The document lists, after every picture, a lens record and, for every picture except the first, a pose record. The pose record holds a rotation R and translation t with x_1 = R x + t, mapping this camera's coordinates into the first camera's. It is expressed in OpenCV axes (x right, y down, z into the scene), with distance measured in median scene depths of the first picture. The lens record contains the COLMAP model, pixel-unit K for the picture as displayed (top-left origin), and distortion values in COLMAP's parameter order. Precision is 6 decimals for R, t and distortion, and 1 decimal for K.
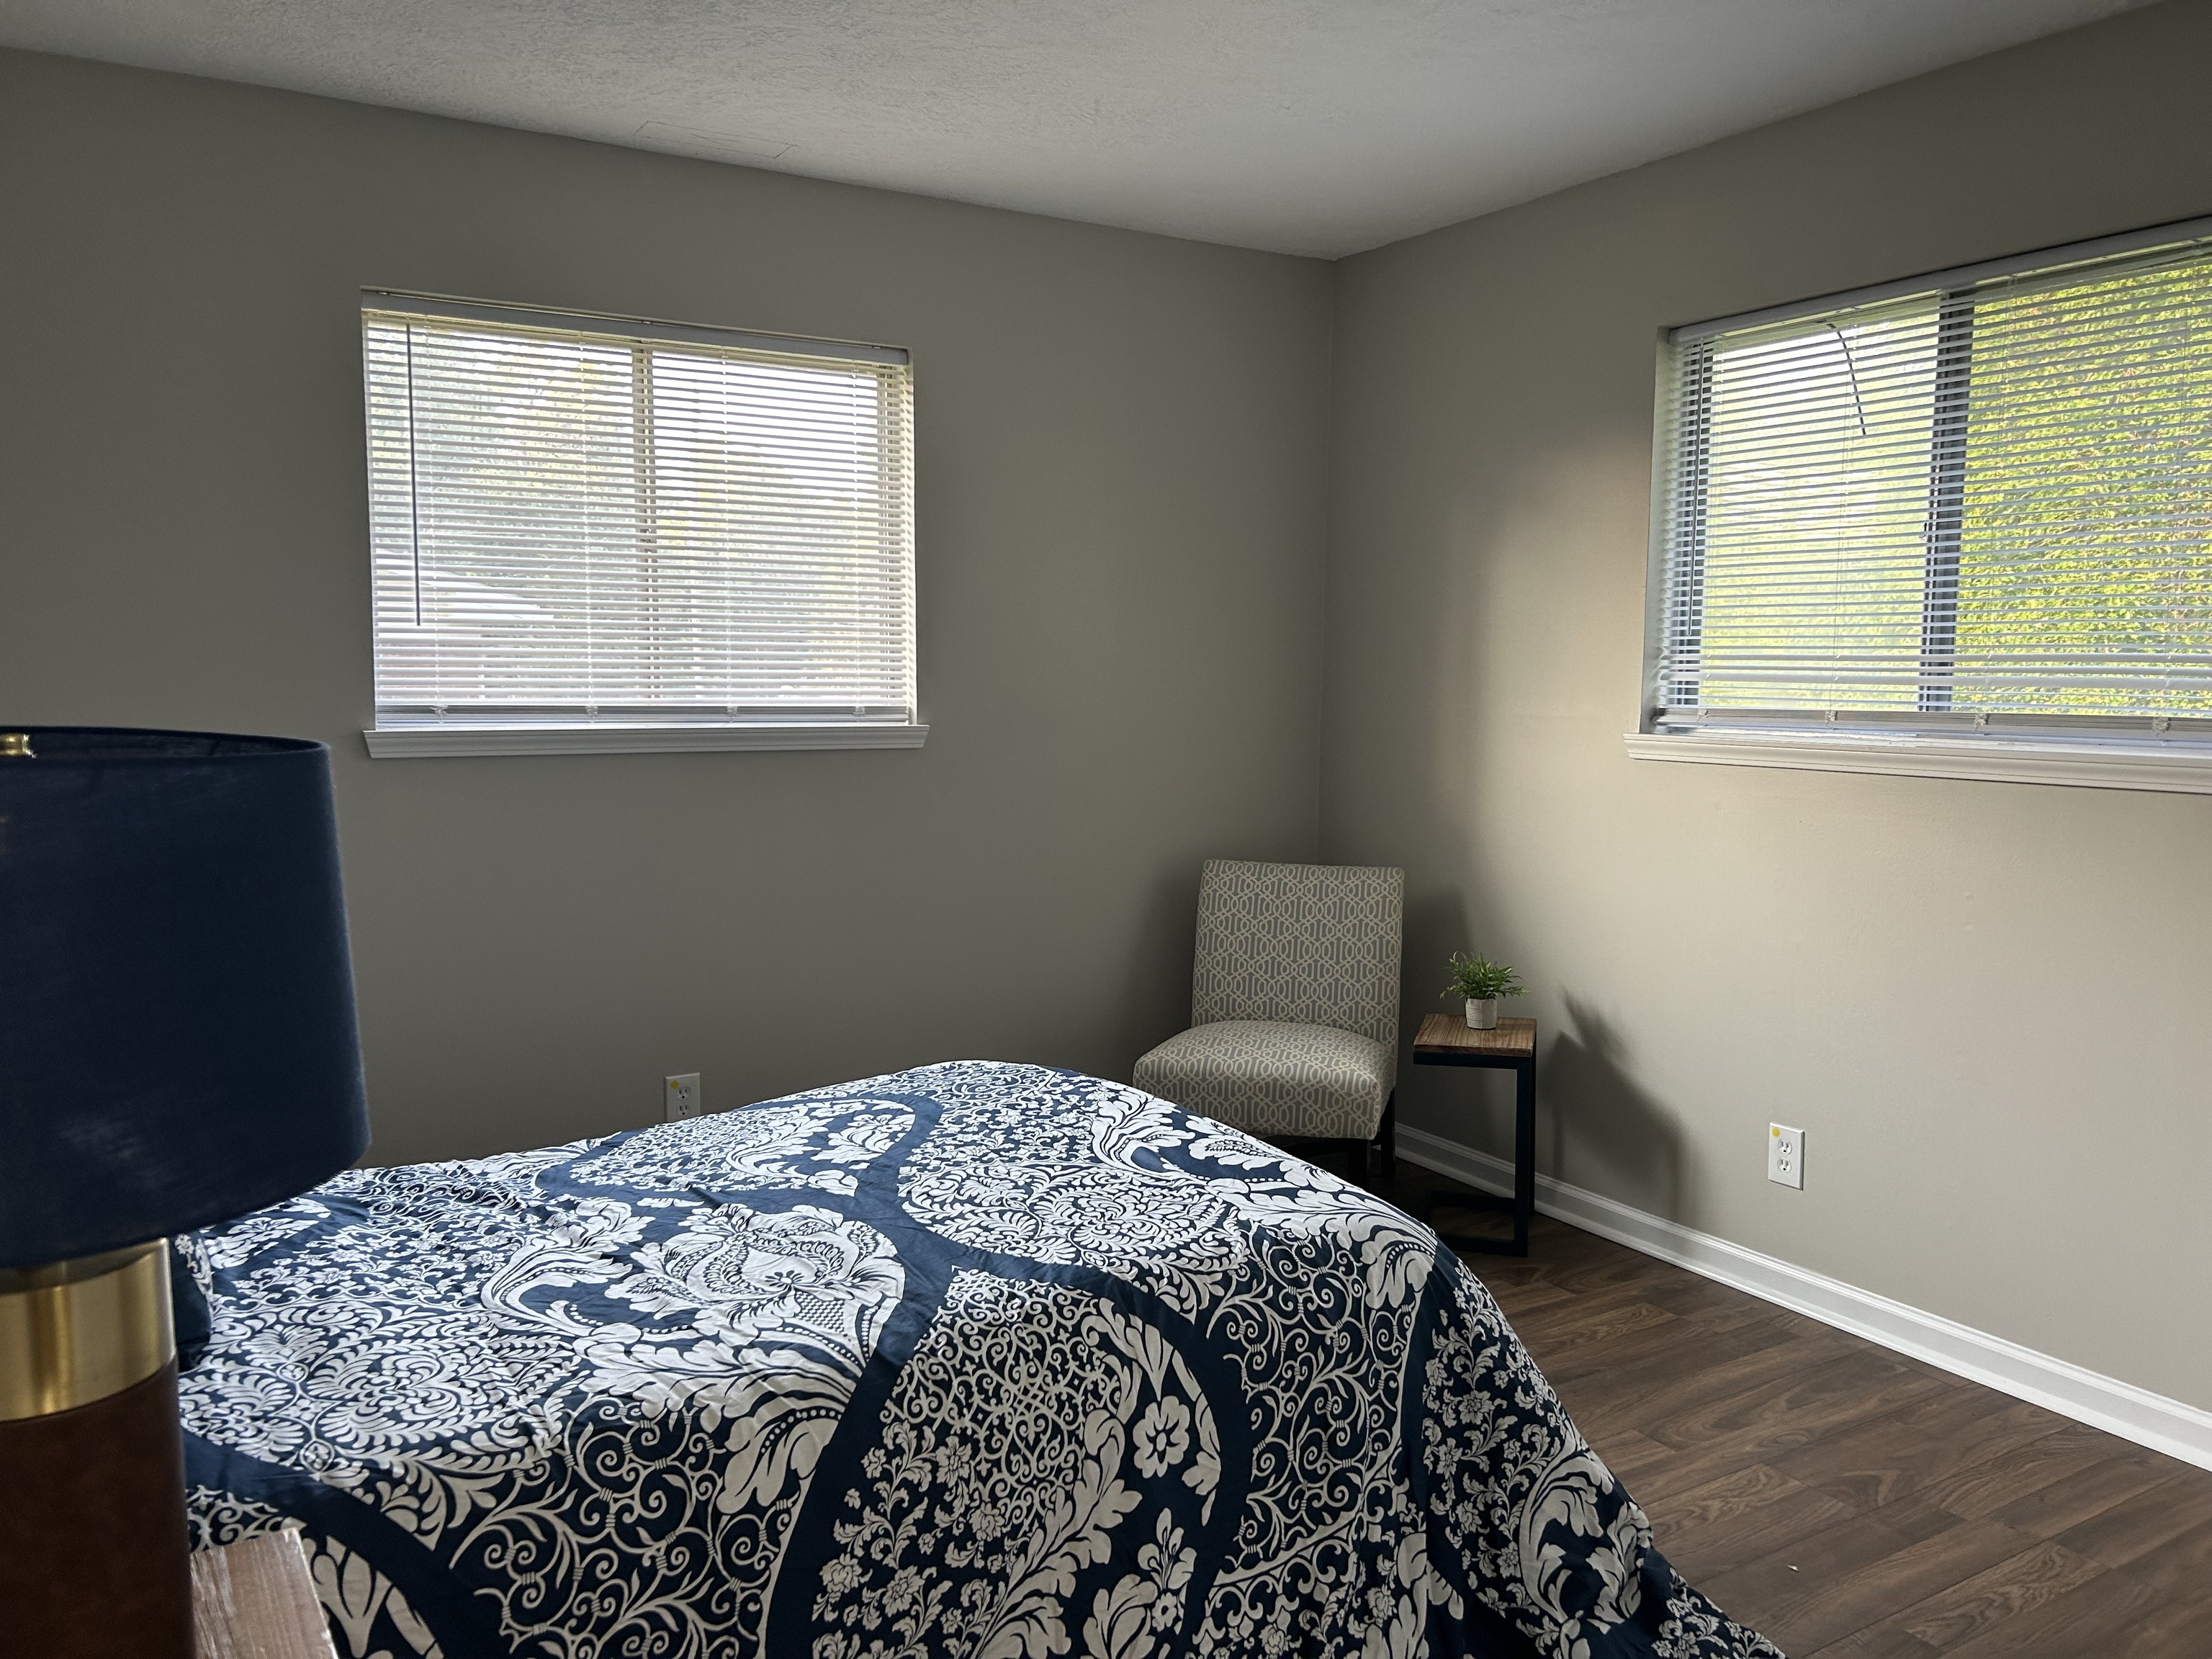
lens RADIAL K [[1666.8, 0, 1096.7], [0, 1666.8, 832.3], [0, 0, 1]] dist [0.050885, -0.053062]
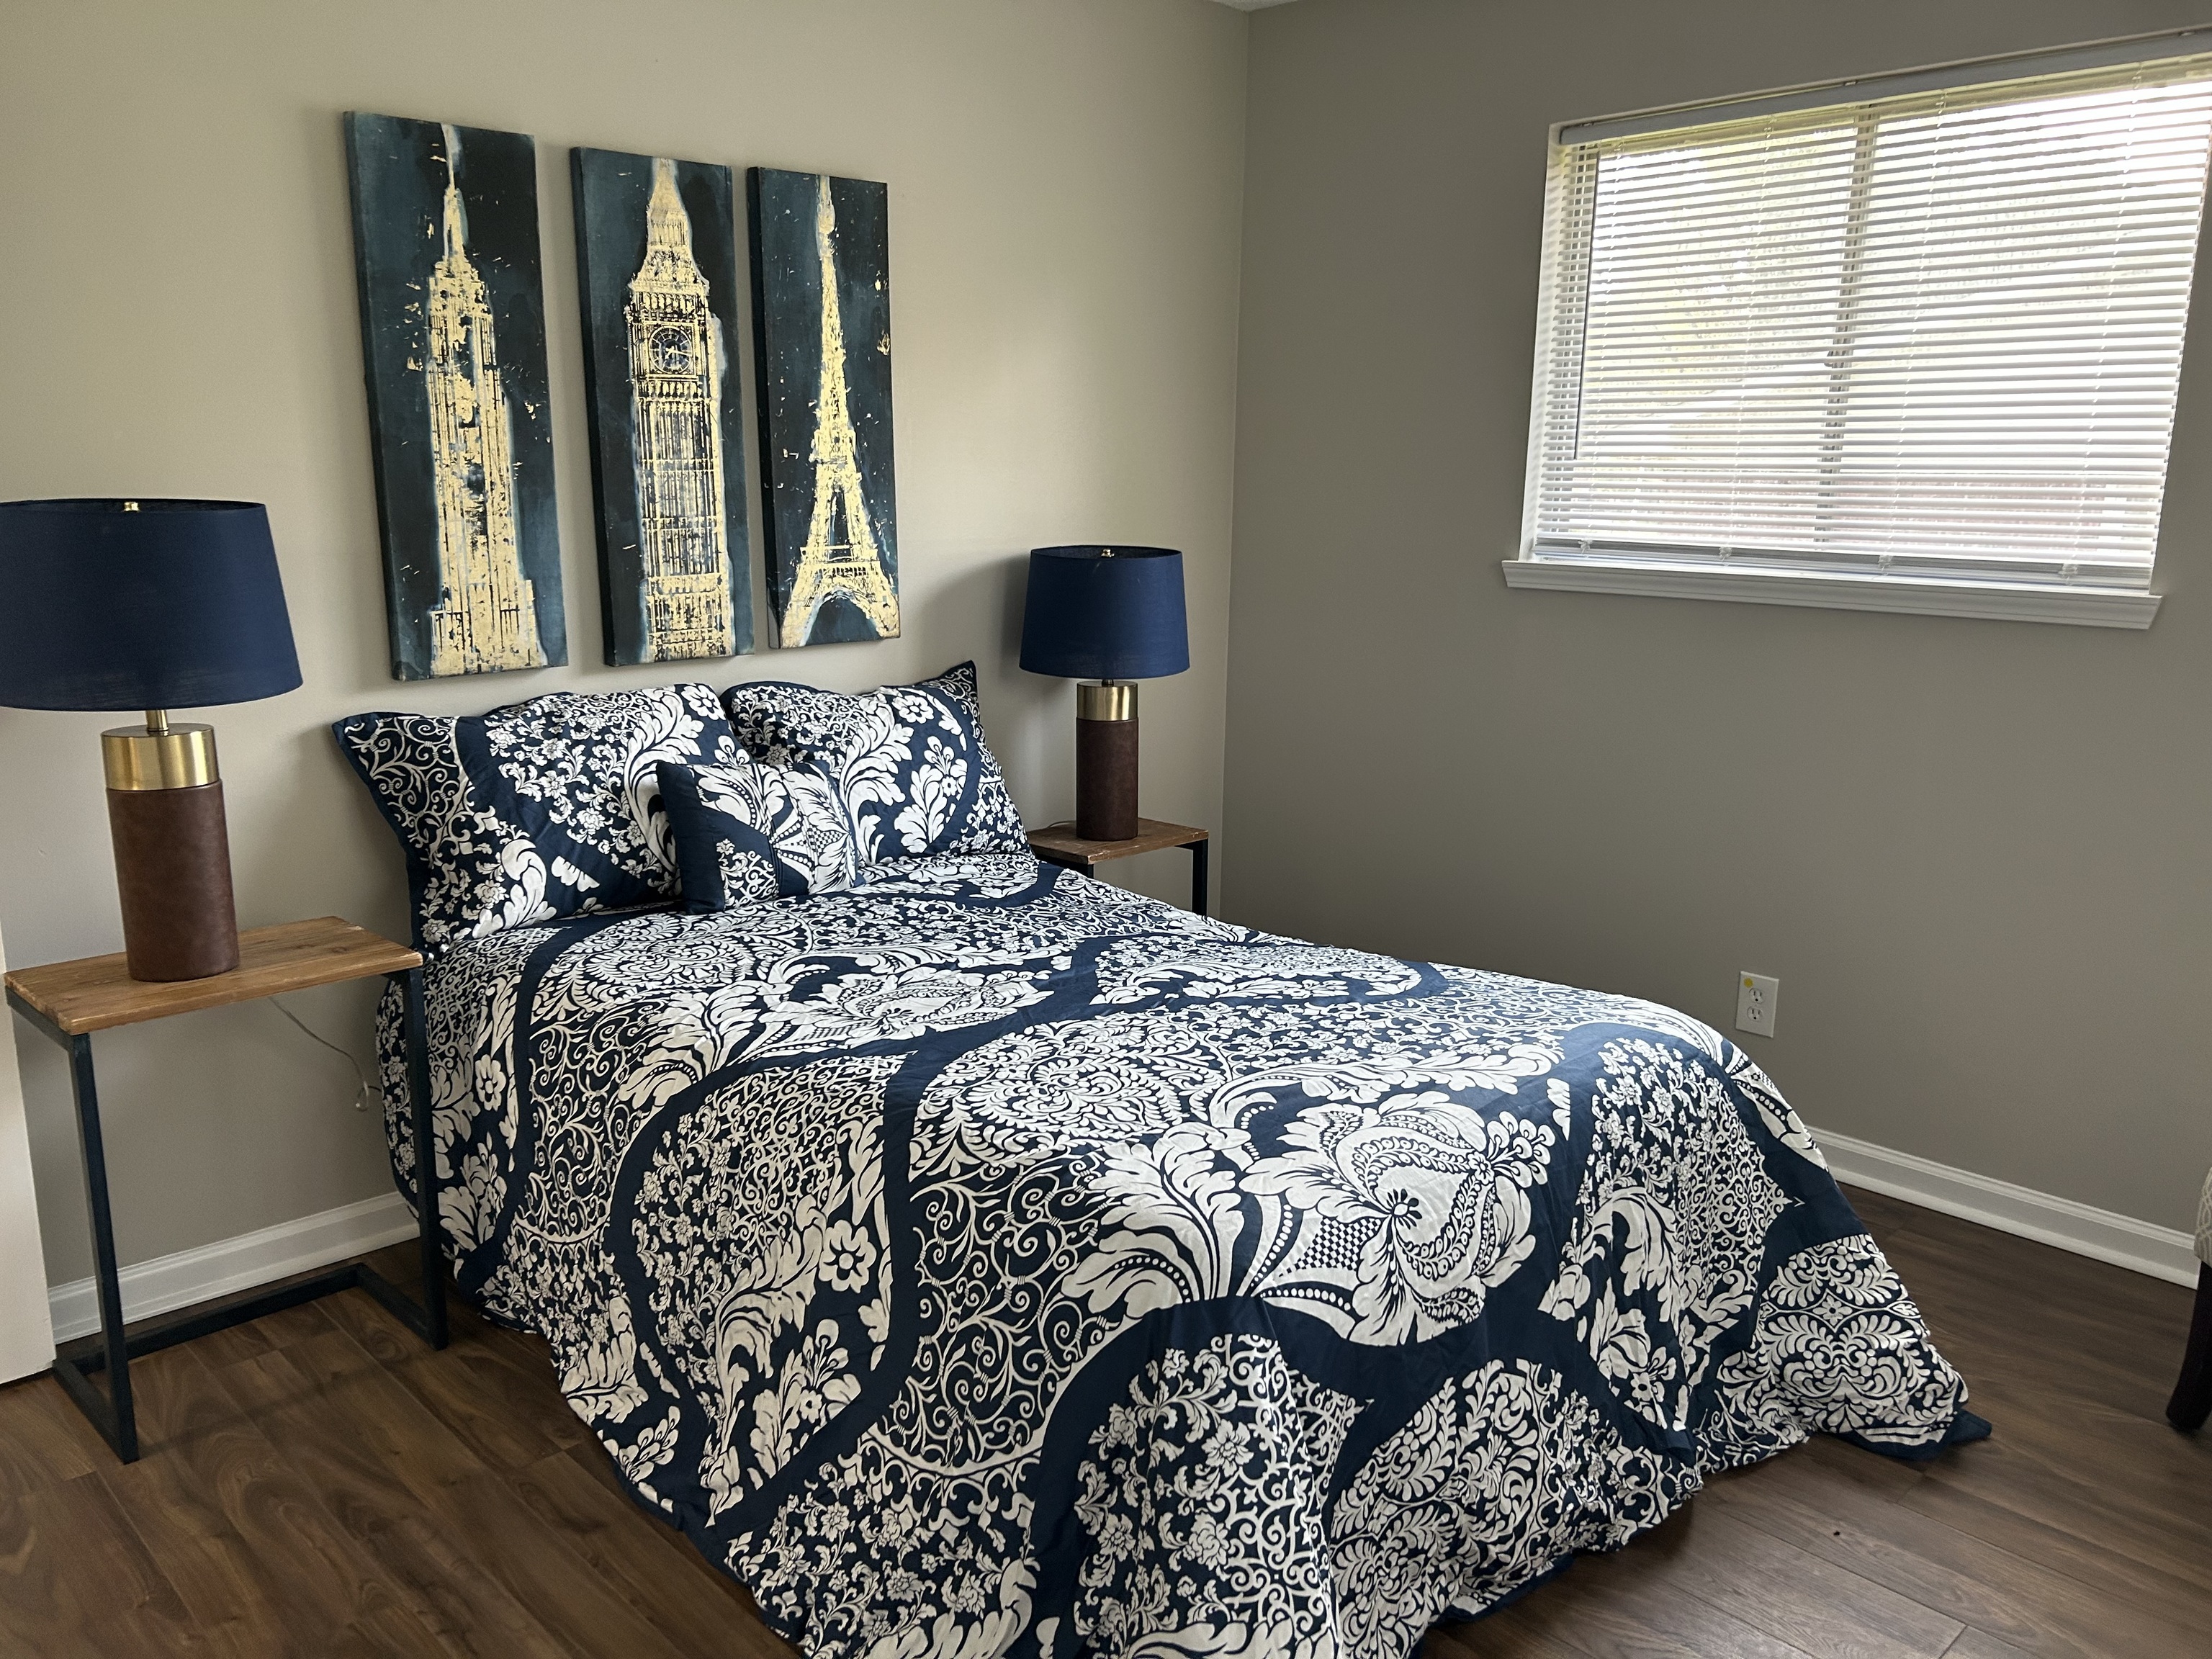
lens RADIAL K [[1666.8, 0, 1091.0], [0, 1666.8, 829.9], [0, 0, 1]] dist [0.050885, -0.053062]
pose [[0.228570, 0.200149, -0.952731, 0.897023], [-0.115606, 0.977294, 0.177574, -0.082588], [0.966639, 0.069554, 0.246518, 0.791948]]
